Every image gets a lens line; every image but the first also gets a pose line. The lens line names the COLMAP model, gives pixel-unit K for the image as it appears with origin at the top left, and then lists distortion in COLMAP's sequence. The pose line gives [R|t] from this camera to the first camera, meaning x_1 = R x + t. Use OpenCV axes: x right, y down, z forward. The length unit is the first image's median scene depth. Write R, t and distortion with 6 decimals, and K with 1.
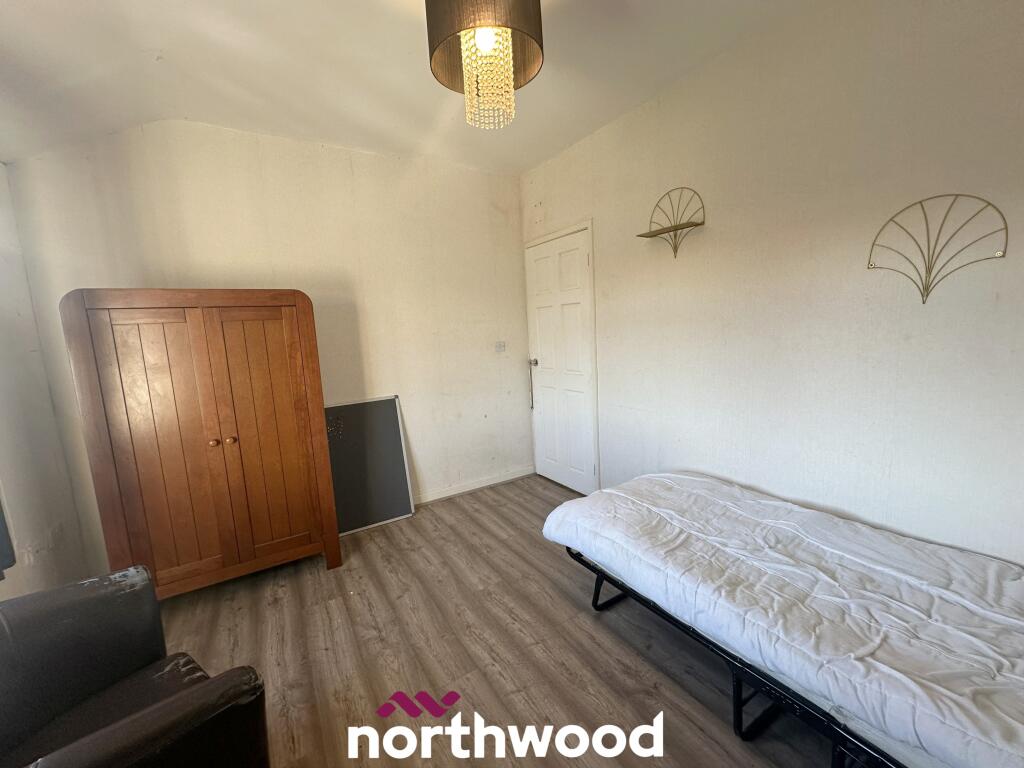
lens RADIAL K [[406.9, 0, 511.6], [0, 406.9, 382.7], [0, 0, 1]] dist [-0.000990, -0.000308]
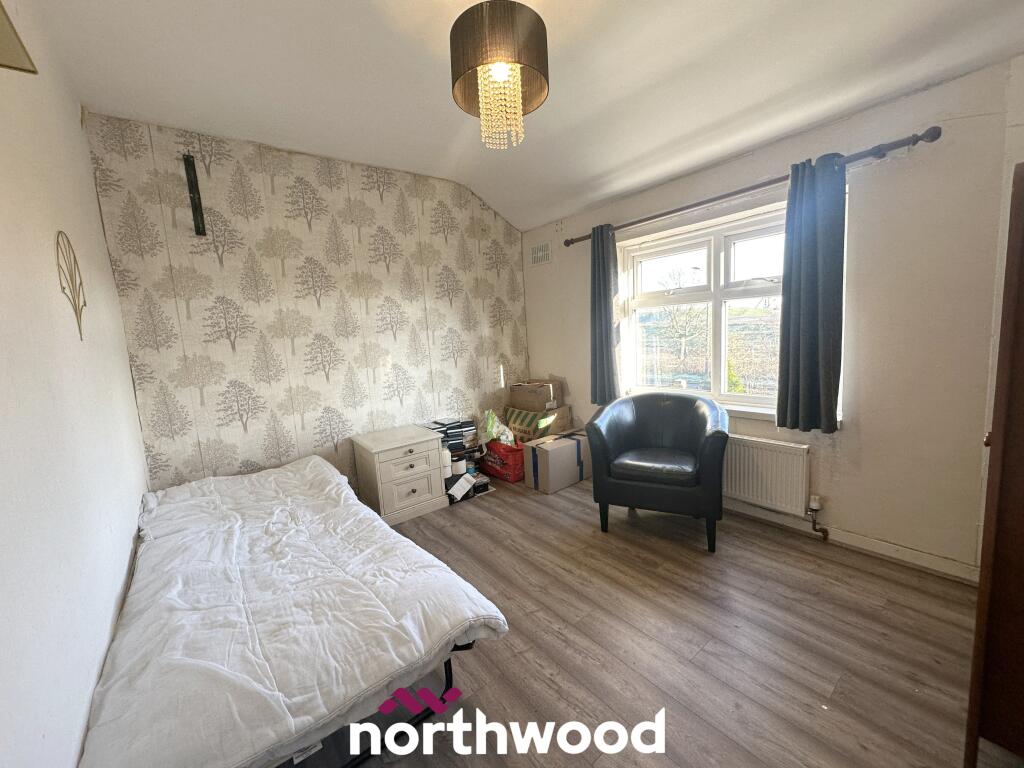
lens RADIAL K [[406.9, 0, 511.6], [0, 406.9, 382.7], [0, 0, 1]] dist [-0.000990, -0.000308]
pose [[-0.987335, 0.127265, -0.094731, 0.100344], [0.098249, 0.959297, 0.264757, -0.226817], [0.124569, 0.252097, -0.959651, 1.865215]]
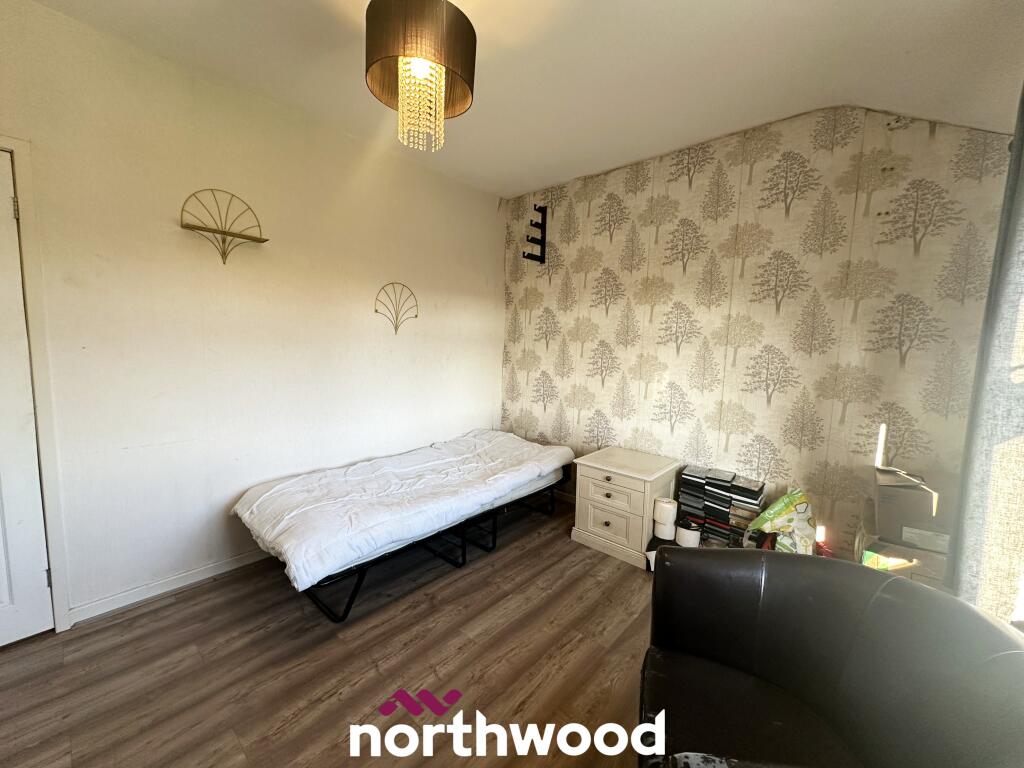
lens RADIAL K [[406.9, 0, 511.6], [0, 406.9, 382.7], [0, 0, 1]] dist [-0.000990, -0.000308]
pose [[-0.281053, -0.053279, 0.958212, -0.958975], [0.115217, 0.989363, 0.088805, -0.064417], [-0.952751, 0.135361, -0.271924, 0.928428]]
